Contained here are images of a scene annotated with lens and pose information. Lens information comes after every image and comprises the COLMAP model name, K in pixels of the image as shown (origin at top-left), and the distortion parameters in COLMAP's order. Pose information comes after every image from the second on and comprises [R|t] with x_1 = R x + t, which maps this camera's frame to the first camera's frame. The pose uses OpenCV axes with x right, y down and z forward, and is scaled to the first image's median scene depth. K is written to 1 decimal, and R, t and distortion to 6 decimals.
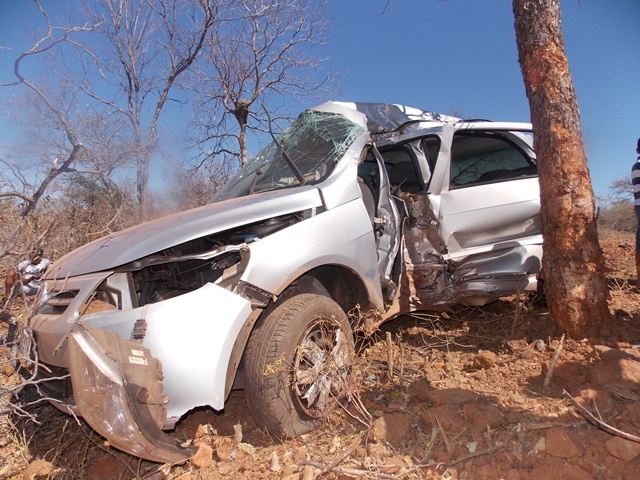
lens RADIAL K [[418.0, 0, 326.3], [0, 418.0, 239.5], [0, 0, 1]] dist [0.003072, -0.001450]
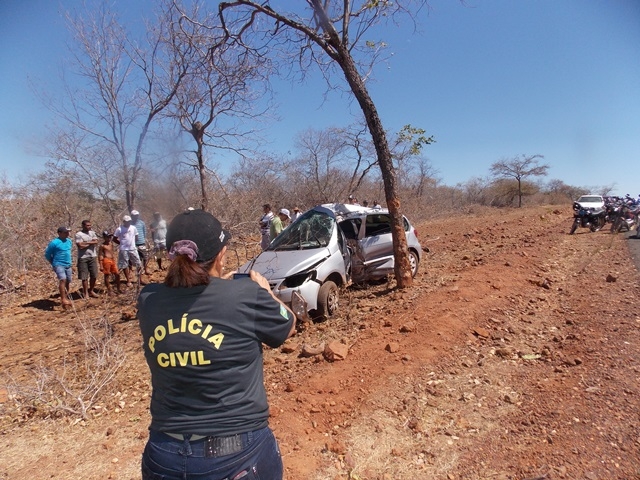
lens RADIAL K [[414.1, 0, 322.7], [0, 414.1, 235.2], [0, 0, 1]] dist [-0.000623, -0.001374]
pose [[0.980460, -0.040655, 0.192470, -0.626379], [0.031044, 0.998128, 0.052692, -0.368341], [-0.194252, -0.045687, 0.979887, -2.008247]]
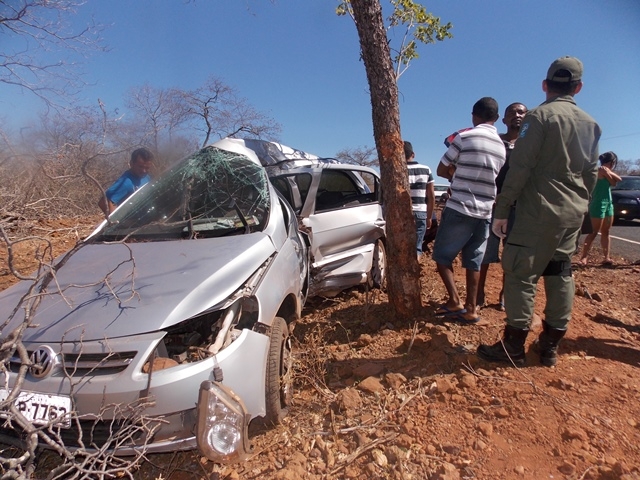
lens RADIAL K [[418.7, 0, 318.6], [0, 418.7, 236.4], [0, 0, 1]] dist [0.000850, -0.000110]
pose [[0.841176, -0.045162, 0.538872, -0.542788], [-0.002679, 0.996146, 0.087667, -0.214567], [-0.540755, -0.075187, 0.837813, -0.164904]]
